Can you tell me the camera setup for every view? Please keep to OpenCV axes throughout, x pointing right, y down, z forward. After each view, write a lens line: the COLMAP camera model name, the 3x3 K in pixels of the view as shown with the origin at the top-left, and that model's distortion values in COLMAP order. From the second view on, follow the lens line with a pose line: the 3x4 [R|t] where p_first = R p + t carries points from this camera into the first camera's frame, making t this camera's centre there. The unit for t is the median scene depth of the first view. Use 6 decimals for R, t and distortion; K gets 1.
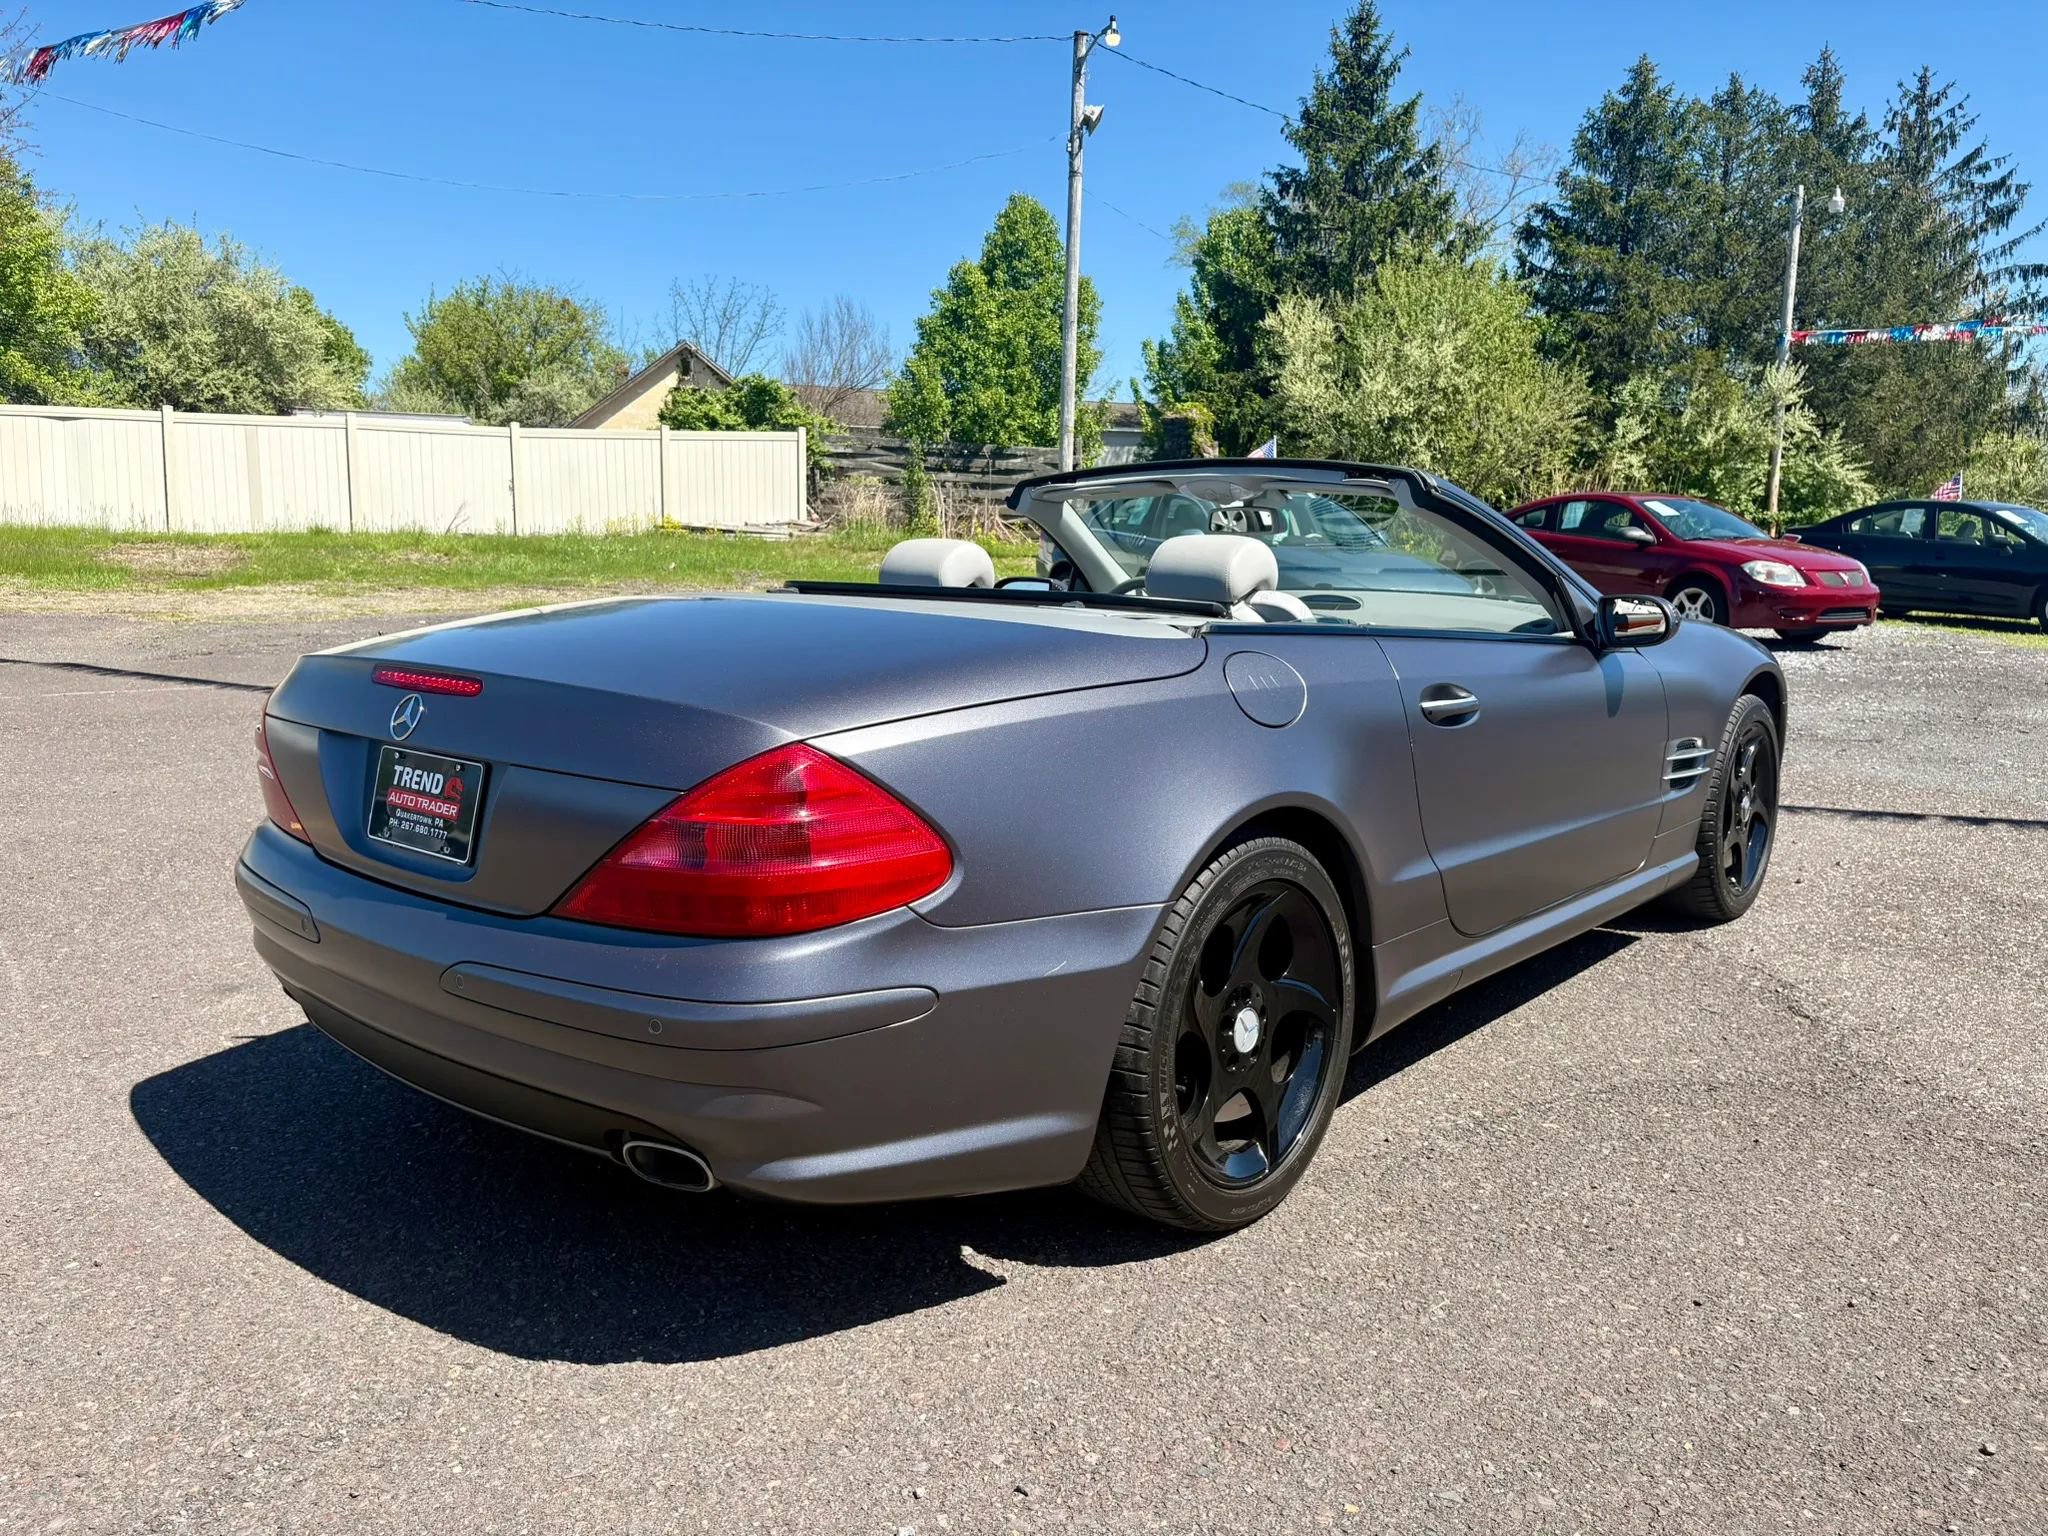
lens RADIAL K [[1561.4, 0, 1021.8], [0, 1561.4, 759.9], [0, 0, 1]] dist [0.044920, -0.049633]
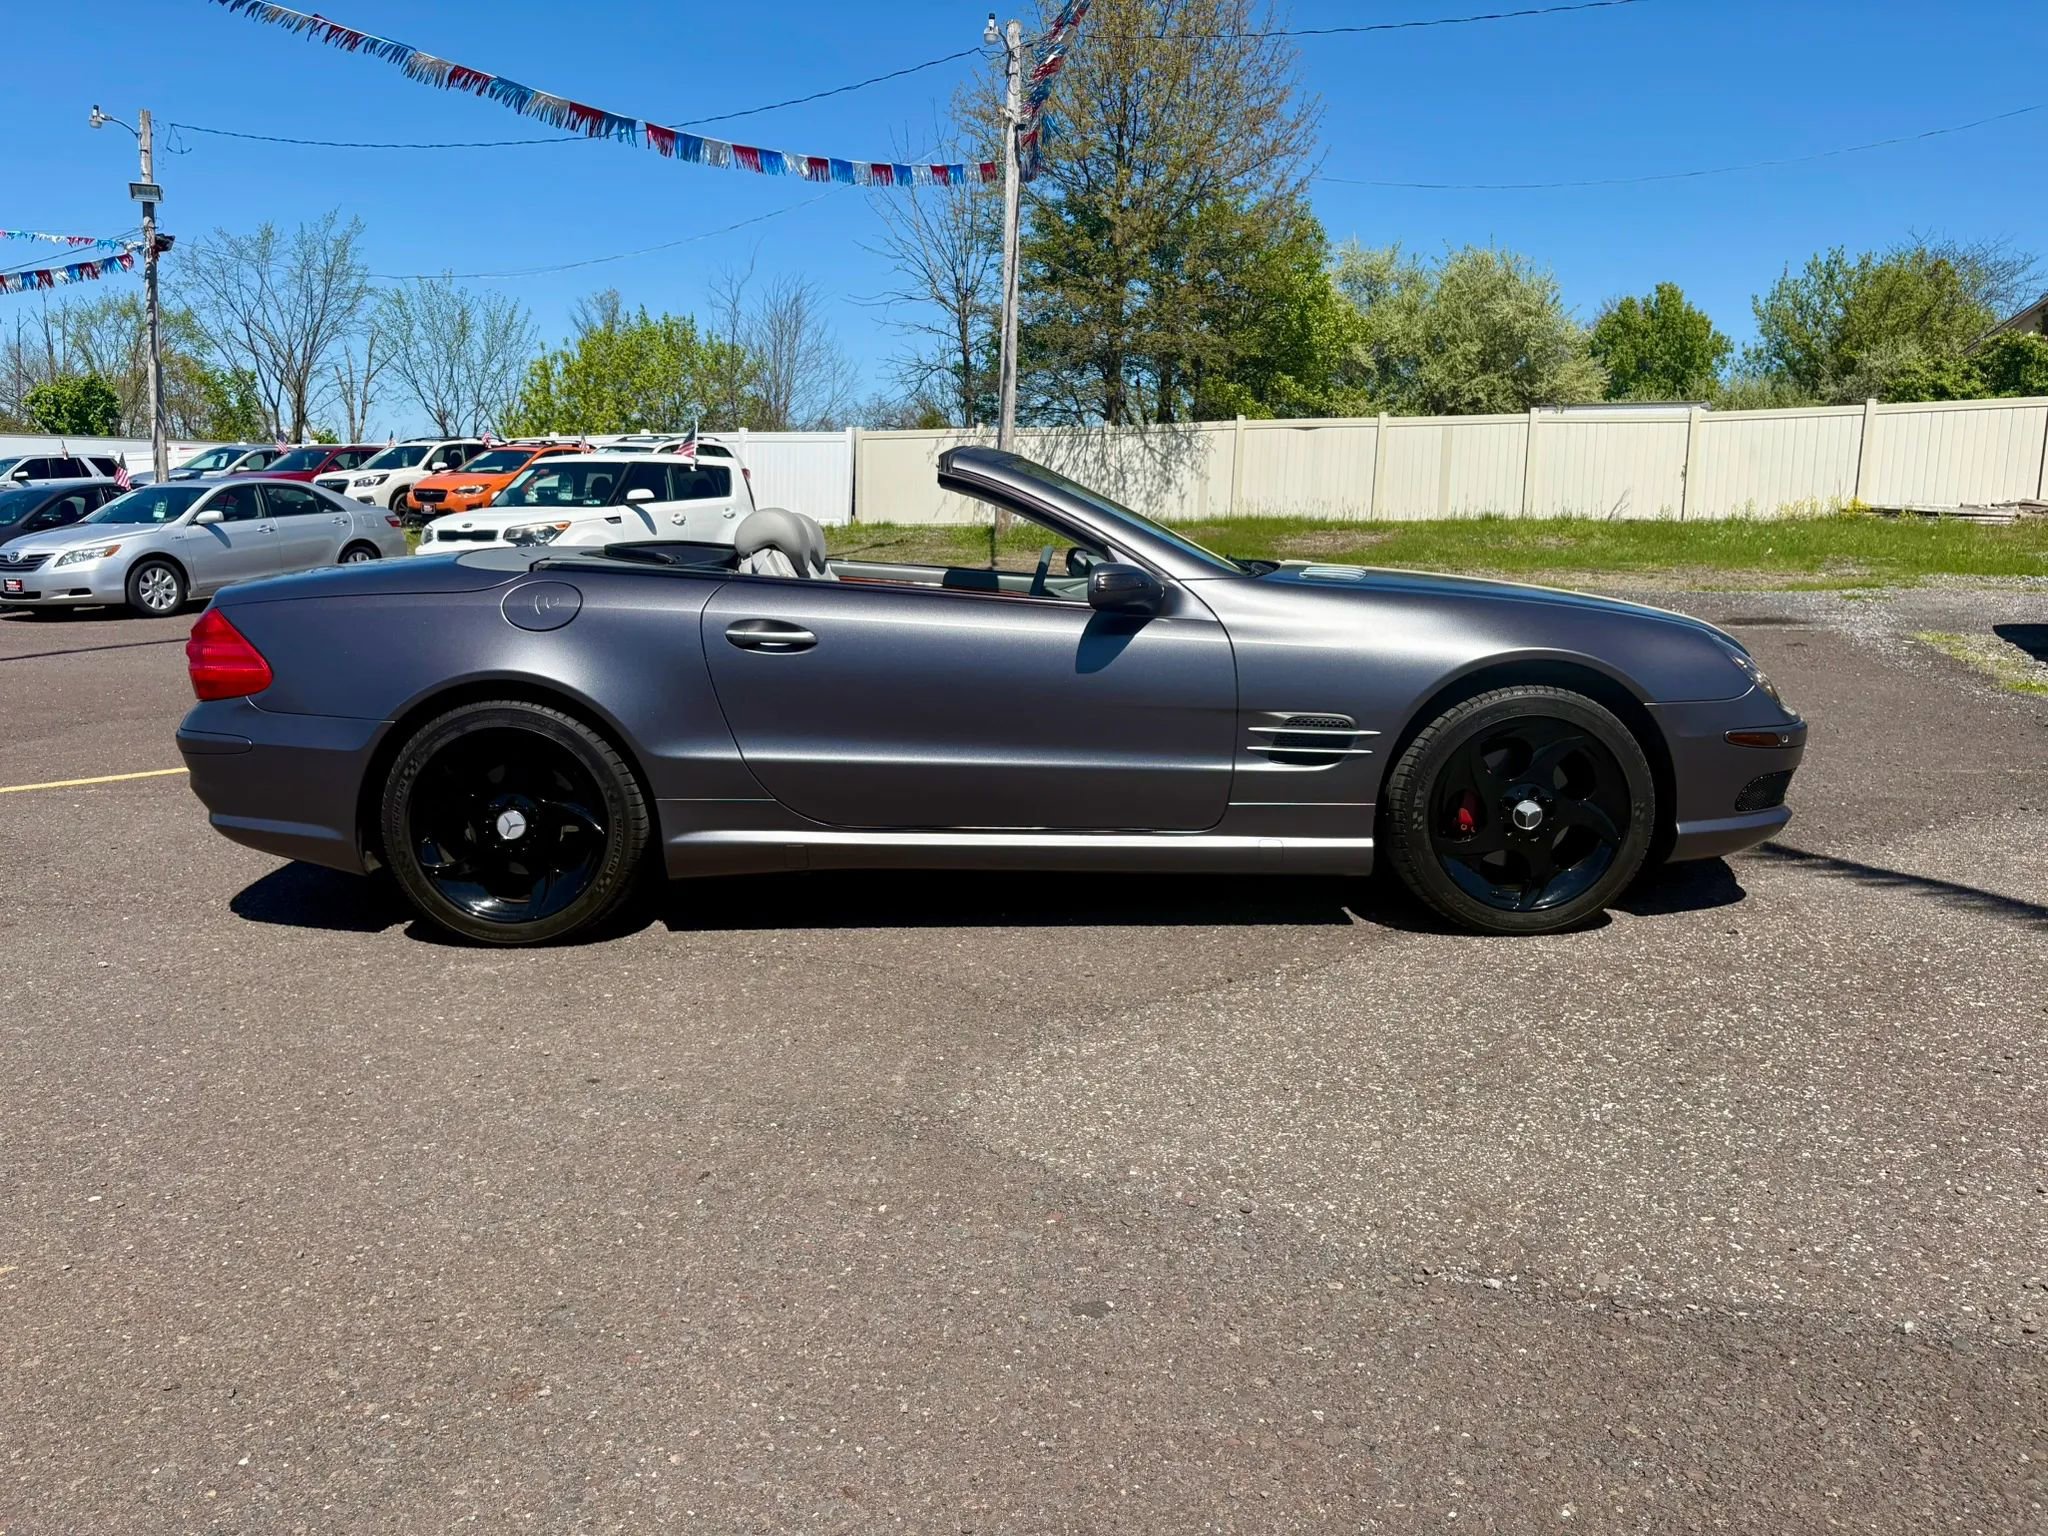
lens RADIAL K [[1561.4, 0, 1027.3], [0, 1561.4, 766.7], [0, 0, 1]] dist [0.044920, -0.049633]
pose [[0.645890, 0.115441, -0.754652, 0.167698], [-0.107081, 0.992428, 0.060165, -0.003249], [0.755884, 0.041949, 0.653361, 0.036269]]
